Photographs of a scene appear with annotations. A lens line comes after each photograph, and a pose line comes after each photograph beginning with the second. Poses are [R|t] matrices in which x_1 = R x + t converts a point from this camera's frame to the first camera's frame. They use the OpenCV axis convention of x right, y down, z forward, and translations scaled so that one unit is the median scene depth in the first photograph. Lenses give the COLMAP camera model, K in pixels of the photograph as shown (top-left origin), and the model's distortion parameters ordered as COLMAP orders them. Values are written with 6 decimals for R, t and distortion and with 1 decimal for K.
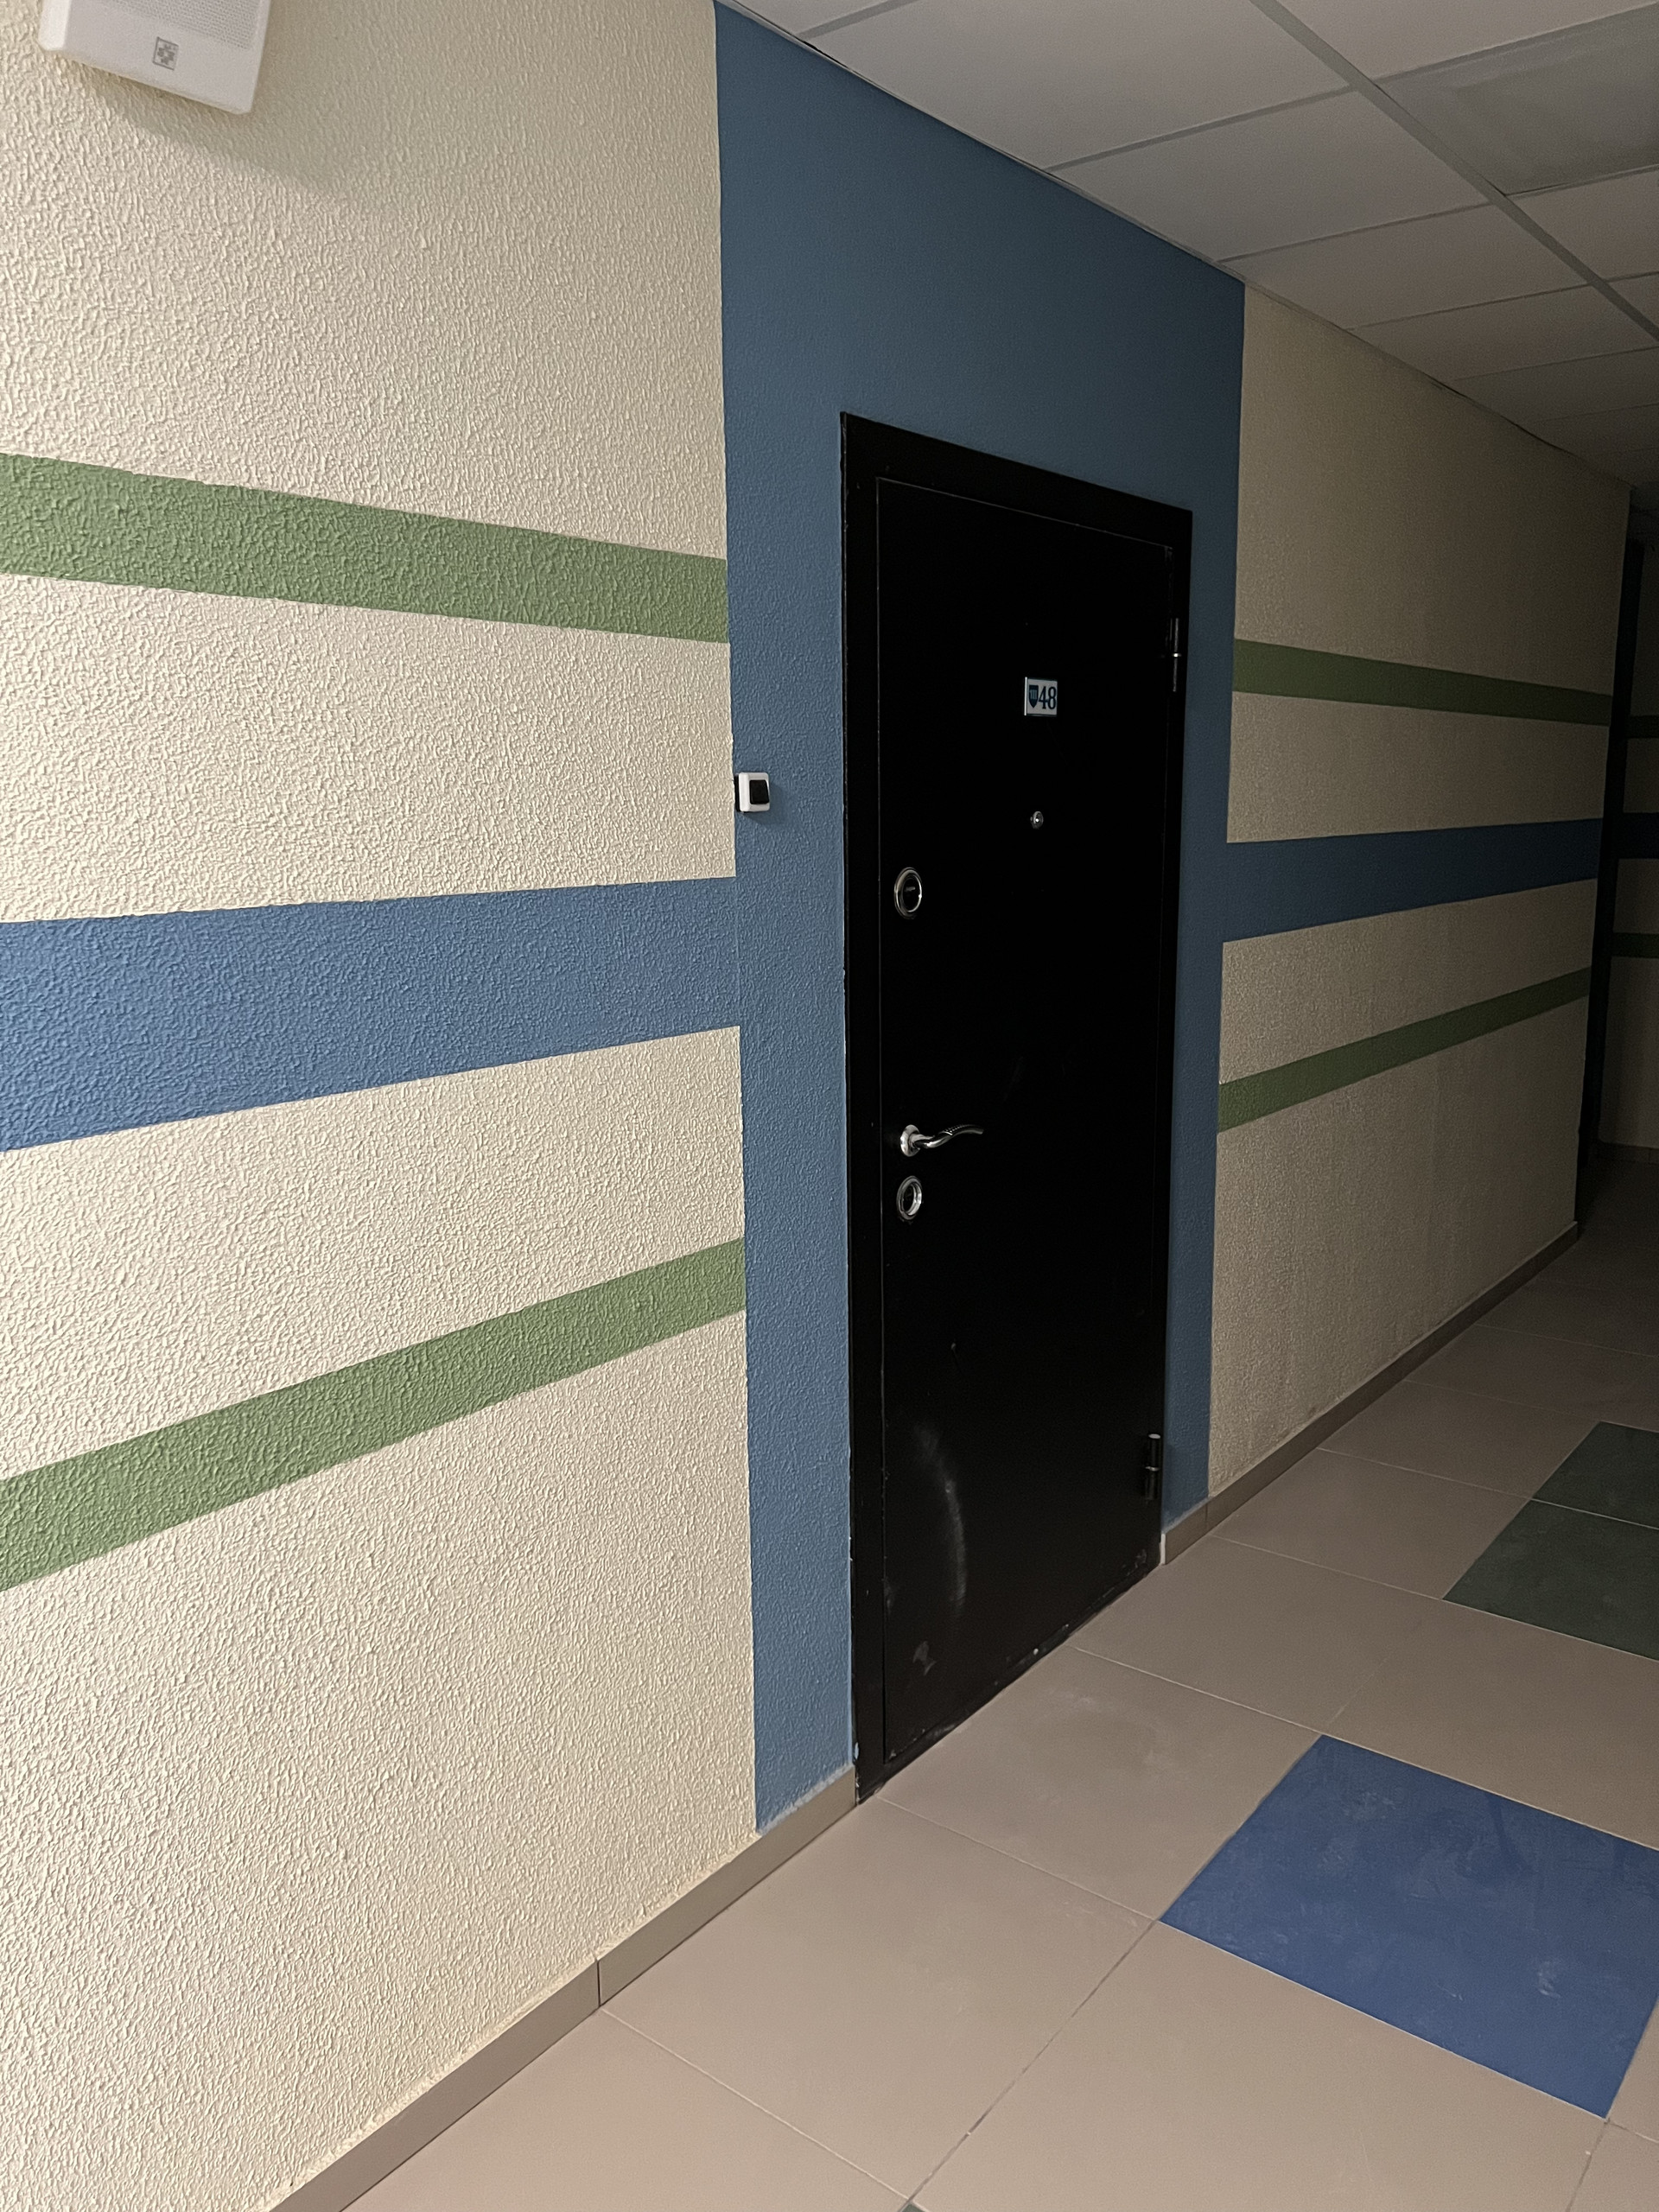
lens RADIAL K [[1644.6, 0, 835.1], [0, 1644.6, 1117.5], [0, 0, 1]] dist [0.051411, -0.049292]
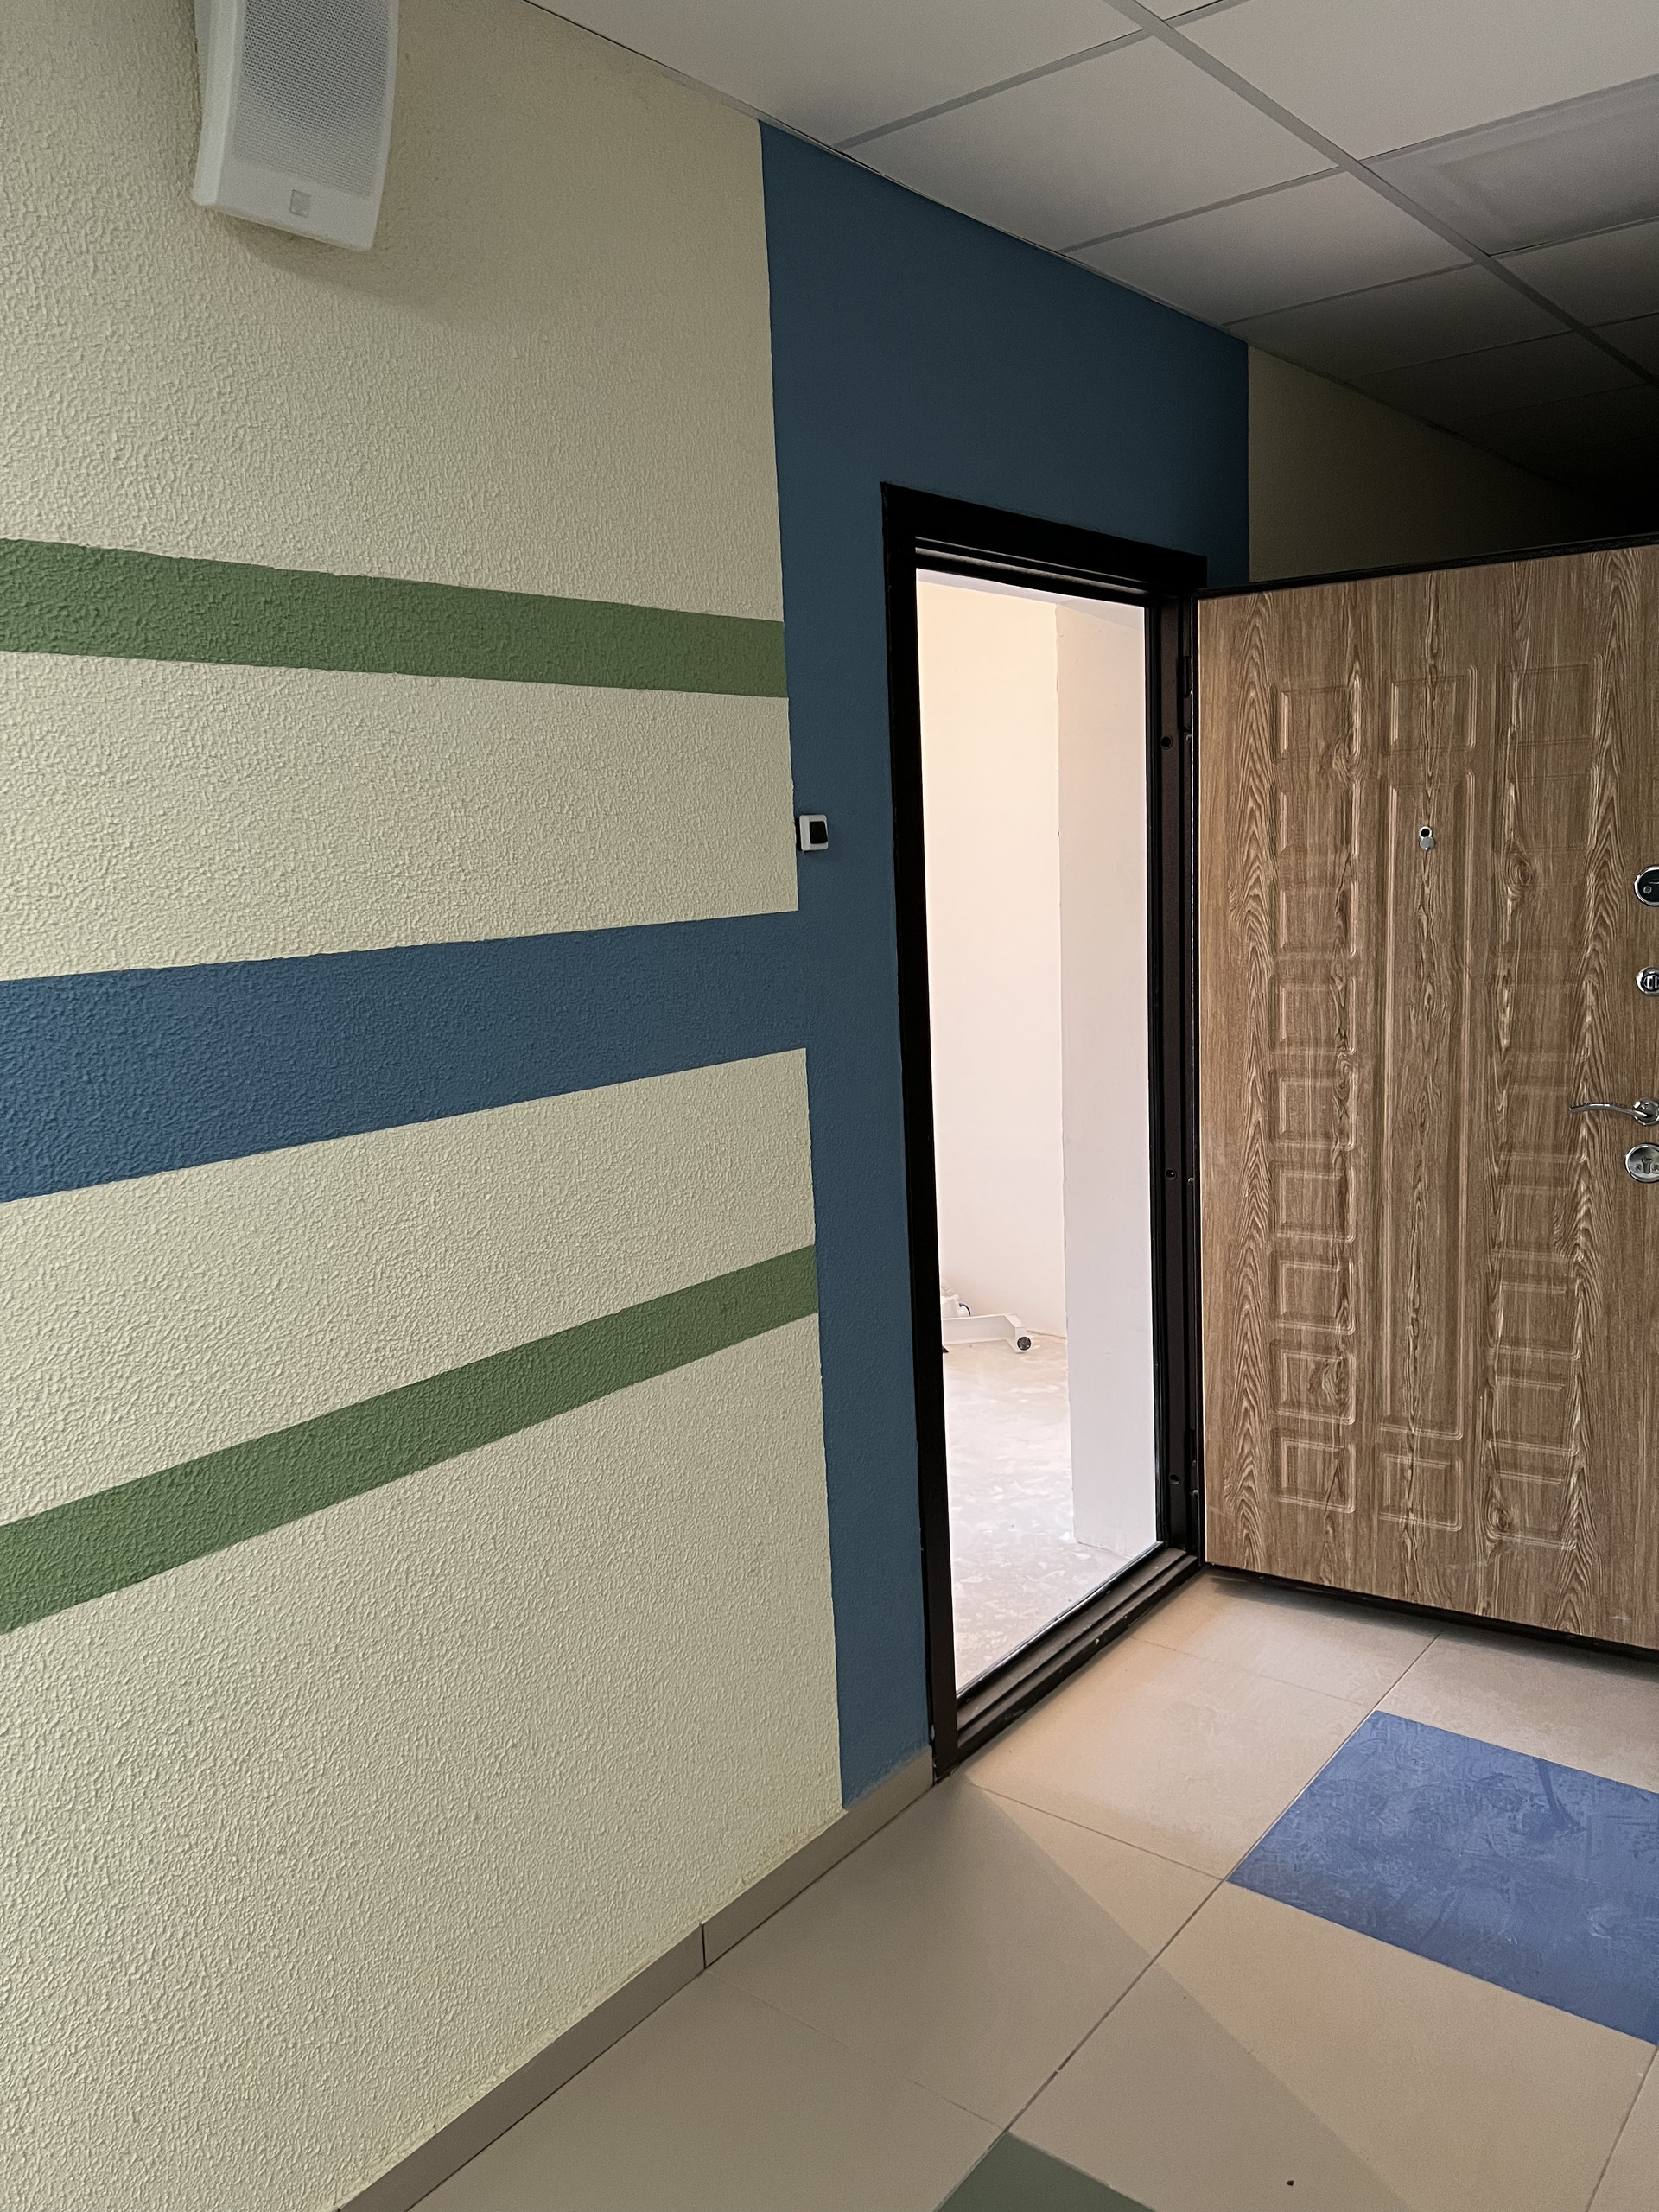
lens RADIAL K [[1644.6, 0, 835.1], [0, 1644.6, 1117.5], [0, 0, 1]] dist [0.051411, -0.049292]
pose [[0.999415, -0.031421, -0.013495, -0.033948], [0.031045, 0.999147, -0.027216, 0.026025], [0.014339, 0.026781, 0.999538, -0.103366]]
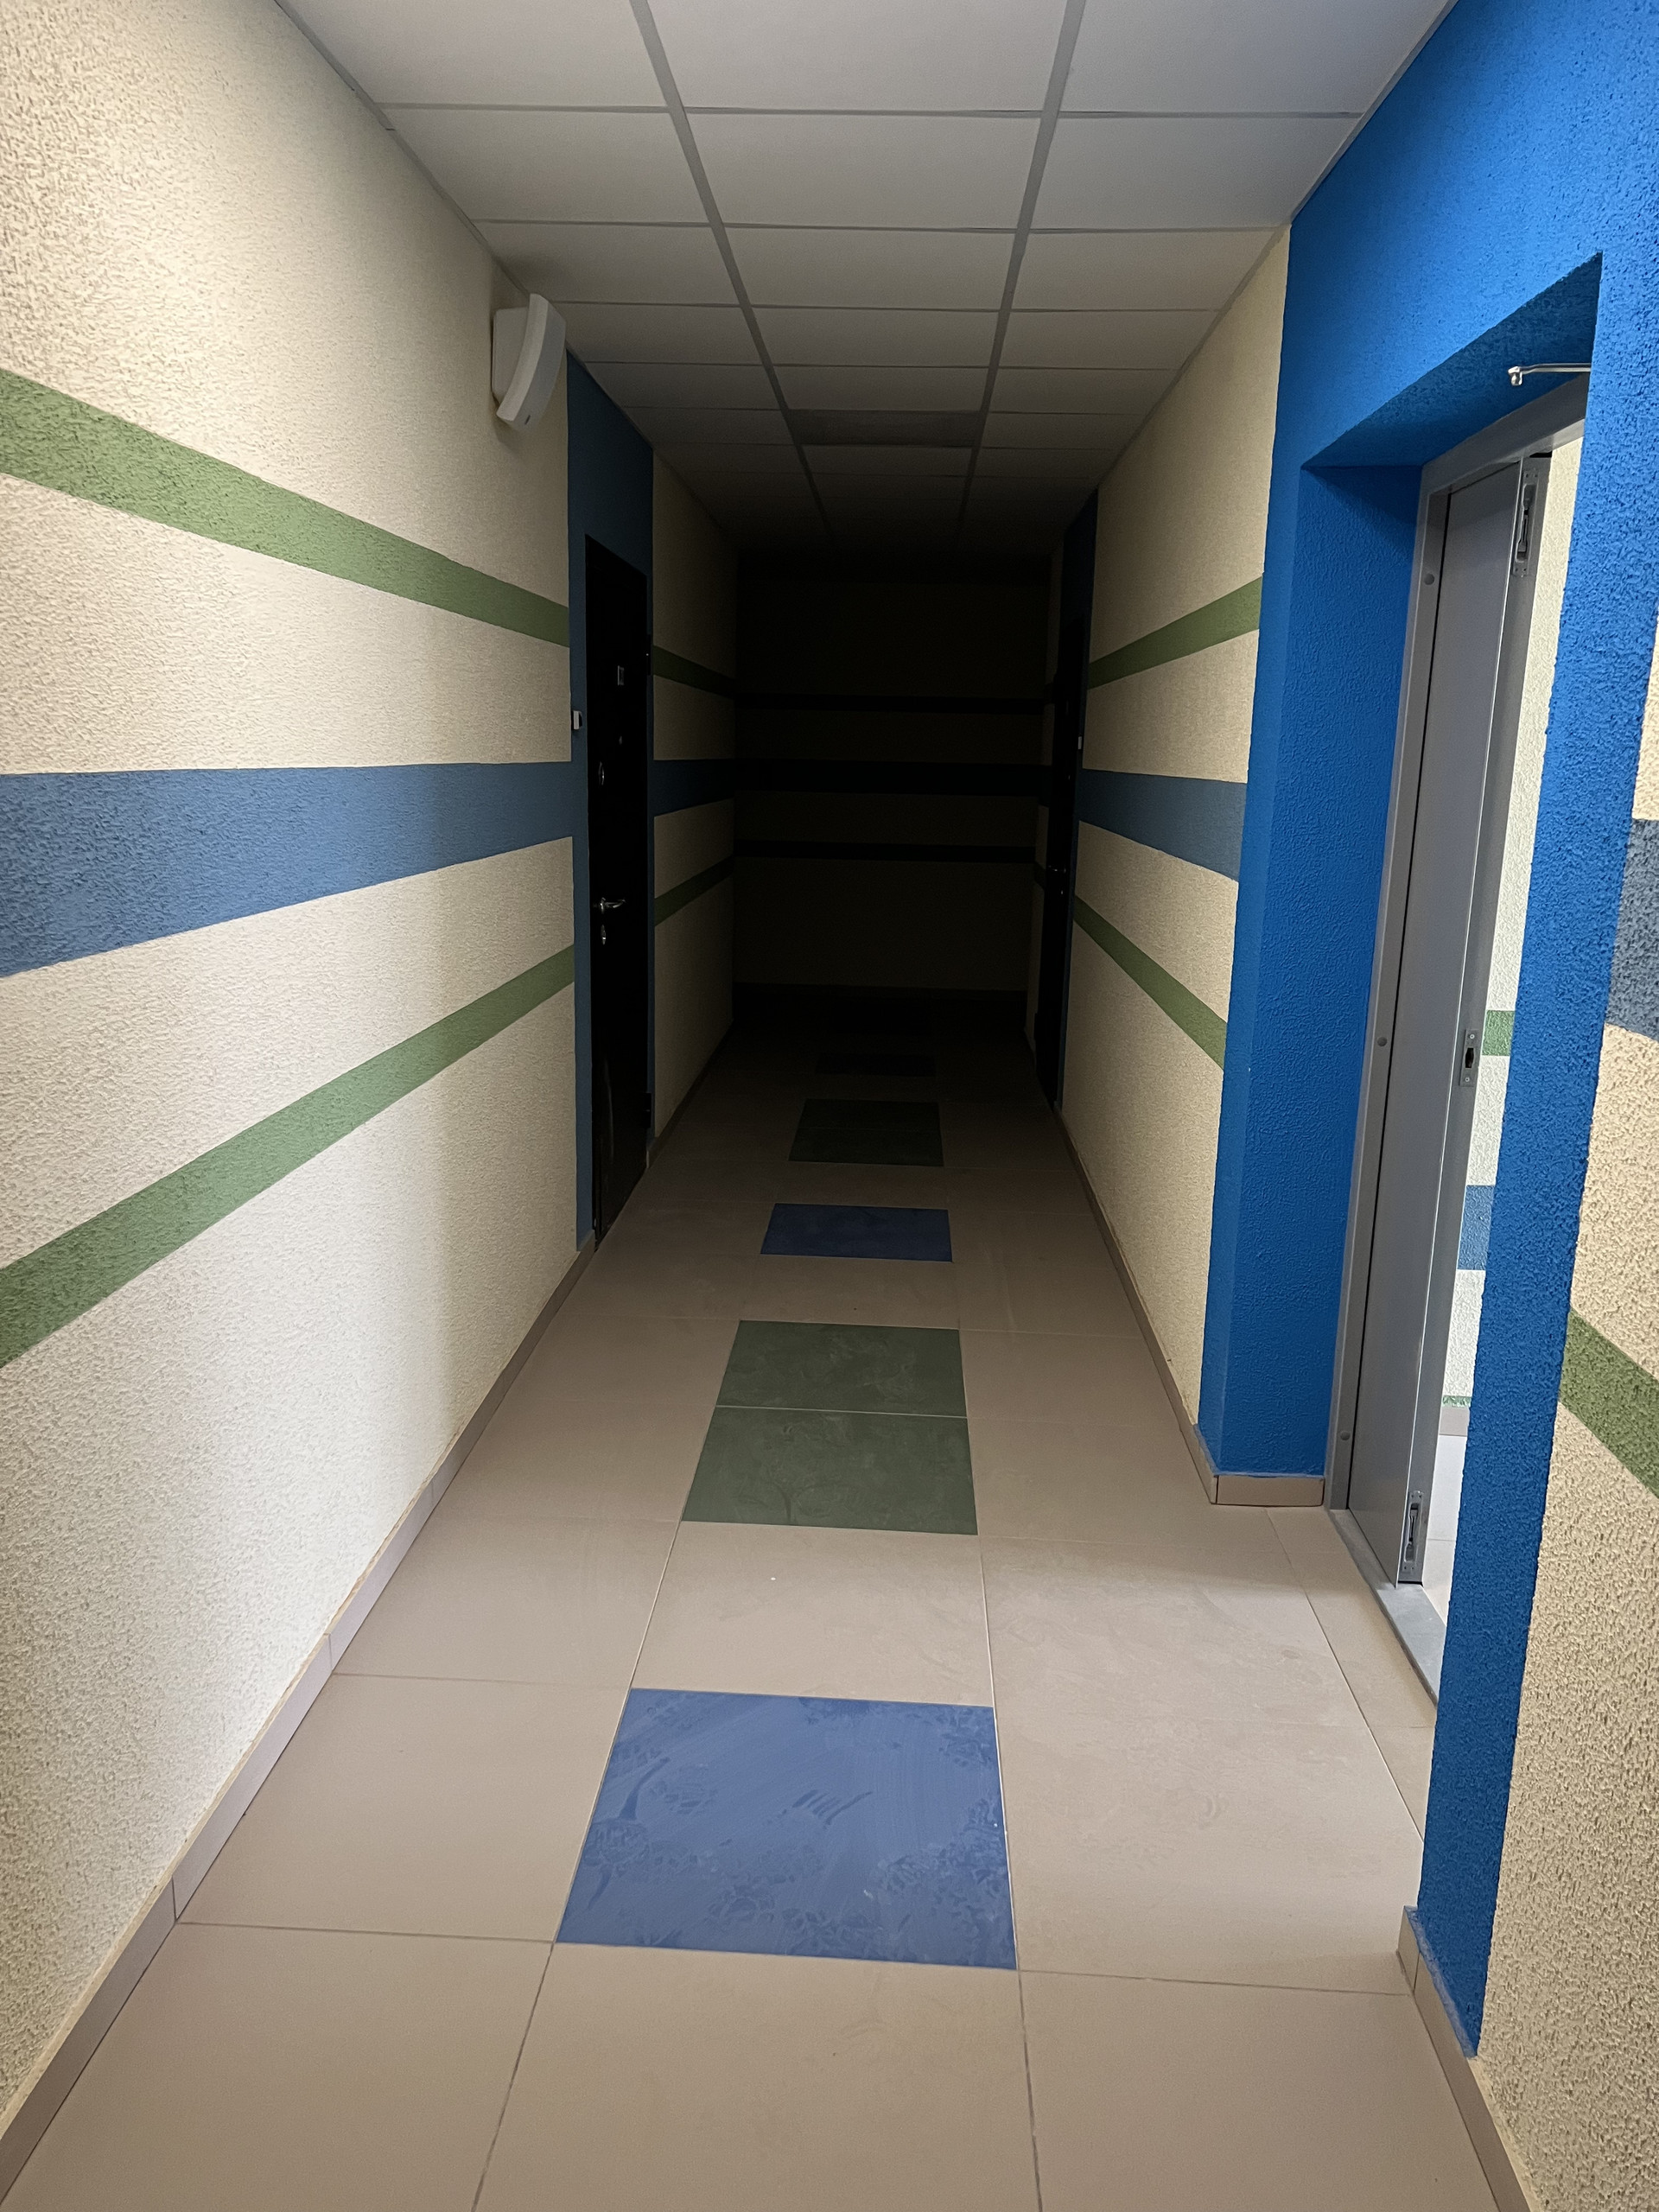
lens RADIAL K [[1644.6, 0, 835.1], [0, 1644.6, 1117.5], [0, 0, 1]] dist [0.051411, -0.049292]
pose [[0.813581, -0.093630, 0.573864, -1.308436], [0.076023, 0.995607, 0.054661, 0.267993], [-0.576460, -0.000844, 0.817125, -1.121917]]
